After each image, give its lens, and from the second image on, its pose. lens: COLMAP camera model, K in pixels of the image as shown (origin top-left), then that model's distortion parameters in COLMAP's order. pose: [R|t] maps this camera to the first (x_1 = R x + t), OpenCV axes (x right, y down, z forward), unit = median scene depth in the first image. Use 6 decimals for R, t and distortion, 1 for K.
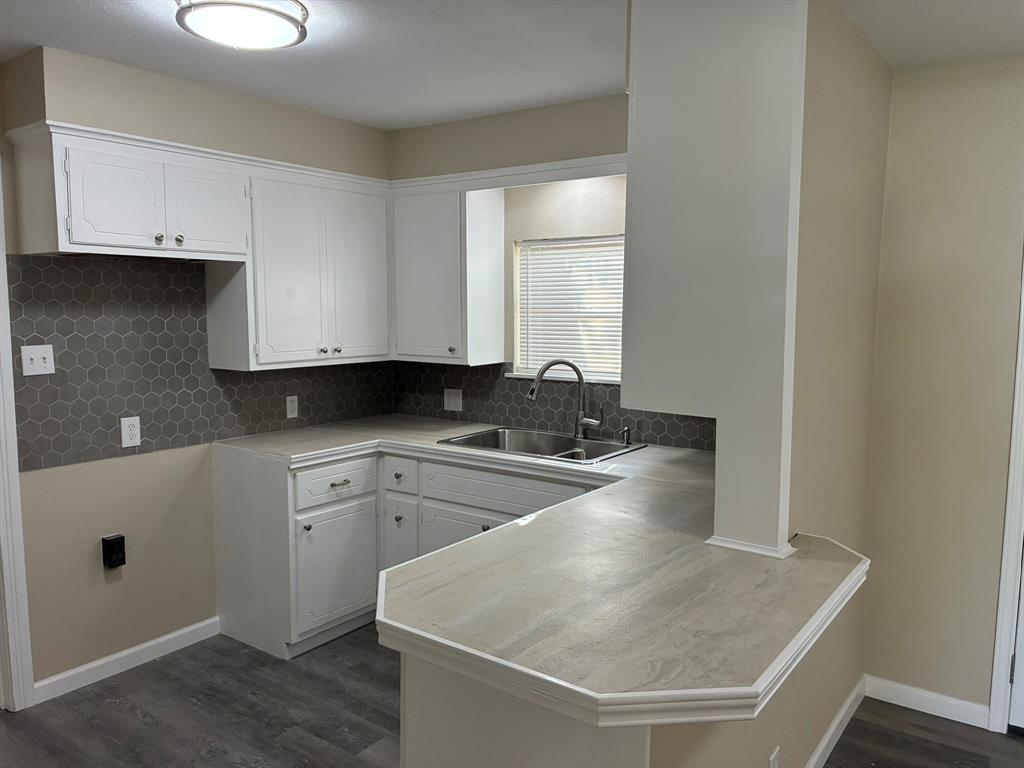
lens RADIAL K [[777.2, 0, 512.0], [0, 777.2, 384.0], [0, 0, 1]] dist [0.063707, -0.085726]
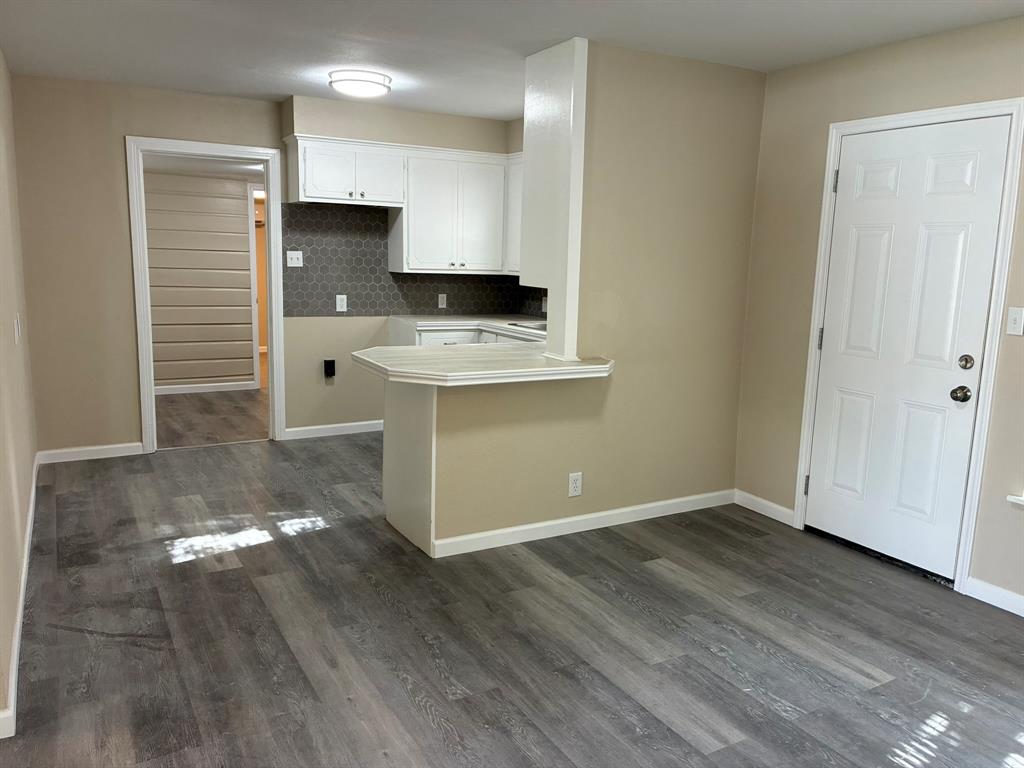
lens RADIAL K [[777.2, 0, 512.0], [0, 777.2, 384.0], [0, 0, 1]] dist [0.063707, -0.085726]
pose [[0.910272, 0.090052, -0.404098, 0.563049], [-0.068005, 0.995323, 0.068616, 0.088387], [0.408387, -0.034979, 0.912139, -0.441607]]
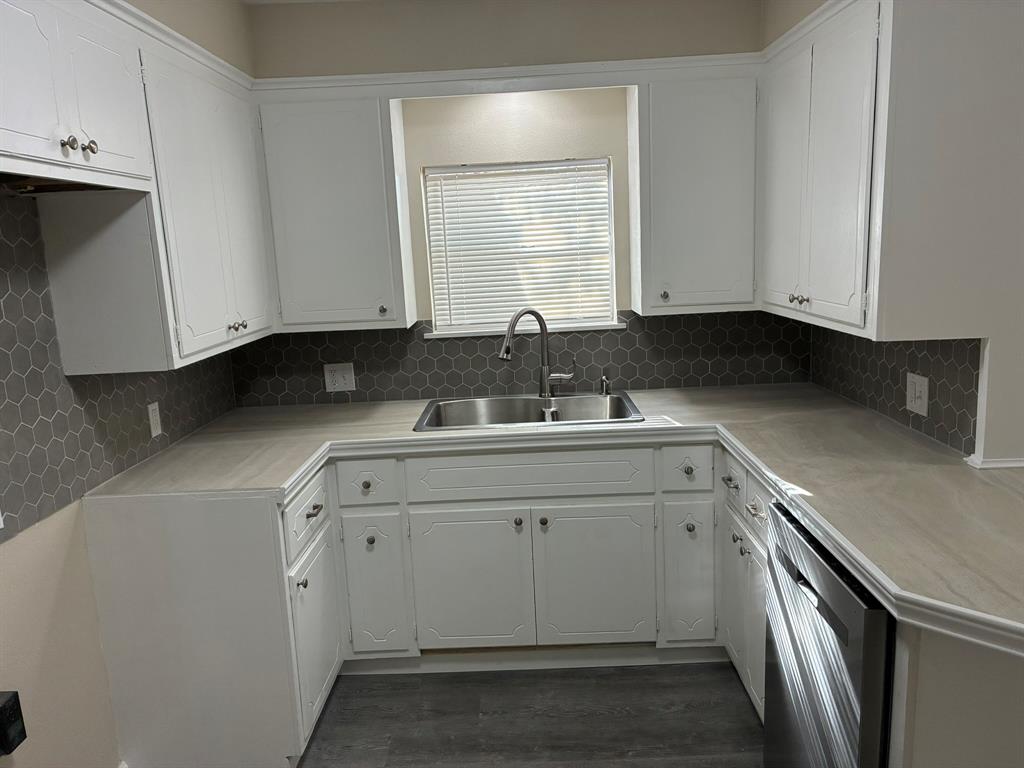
lens RADIAL K [[777.2, 0, 512.0], [0, 777.2, 384.0], [0, 0, 1]] dist [0.063707, -0.085726]
pose [[0.817037, -0.145908, 0.557818, -0.444988], [0.112314, 0.989194, 0.094235, -0.032374], [-0.565540, -0.014343, 0.824596, 0.316556]]
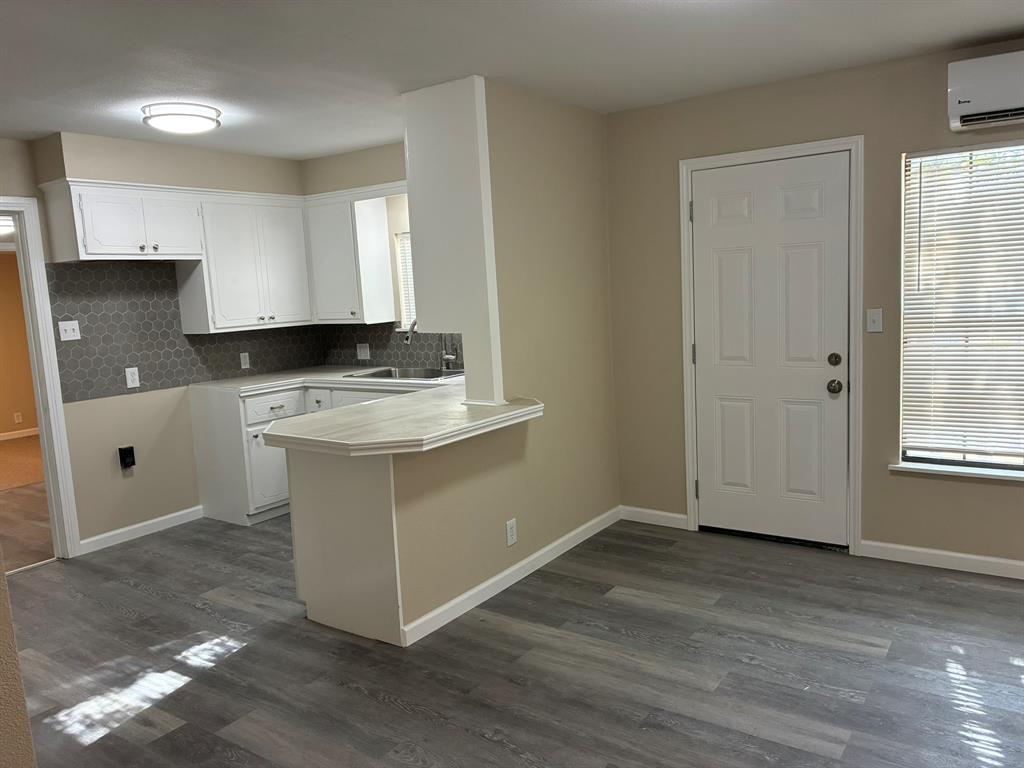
lens RADIAL K [[777.4, 0, 507.4], [0, 777.4, 386.4], [0, 0, 1]] dist [0.038936, -0.033589]
pose [[0.998397, -0.056570, 0.001876, 0.208111], [0.056503, 0.998067, 0.025862, 0.073411], [-0.003336, -0.025715, 0.999664, -0.459236]]
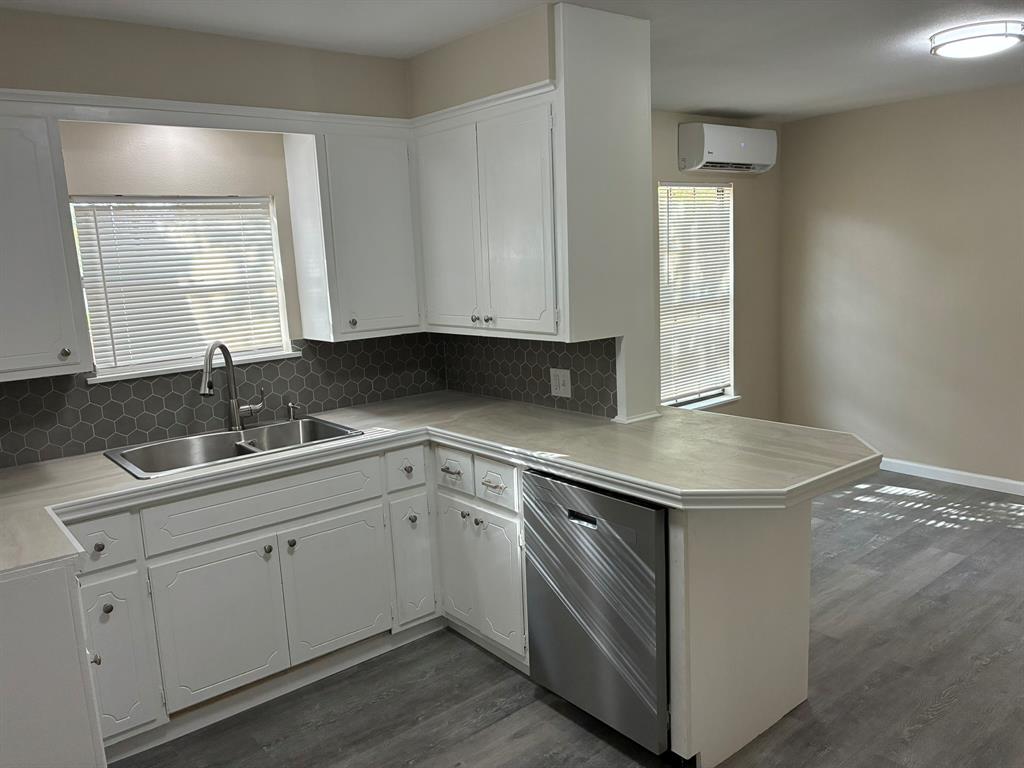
lens RADIAL K [[777.2, 0, 512.0], [0, 777.2, 384.0], [0, 0, 1]] dist [0.063707, -0.085726]
pose [[0.254037, -0.175871, 0.951070, -0.683272], [0.152239, 0.978342, 0.140250, -0.058724], [-0.955138, 0.109162, 0.275309, 0.478561]]
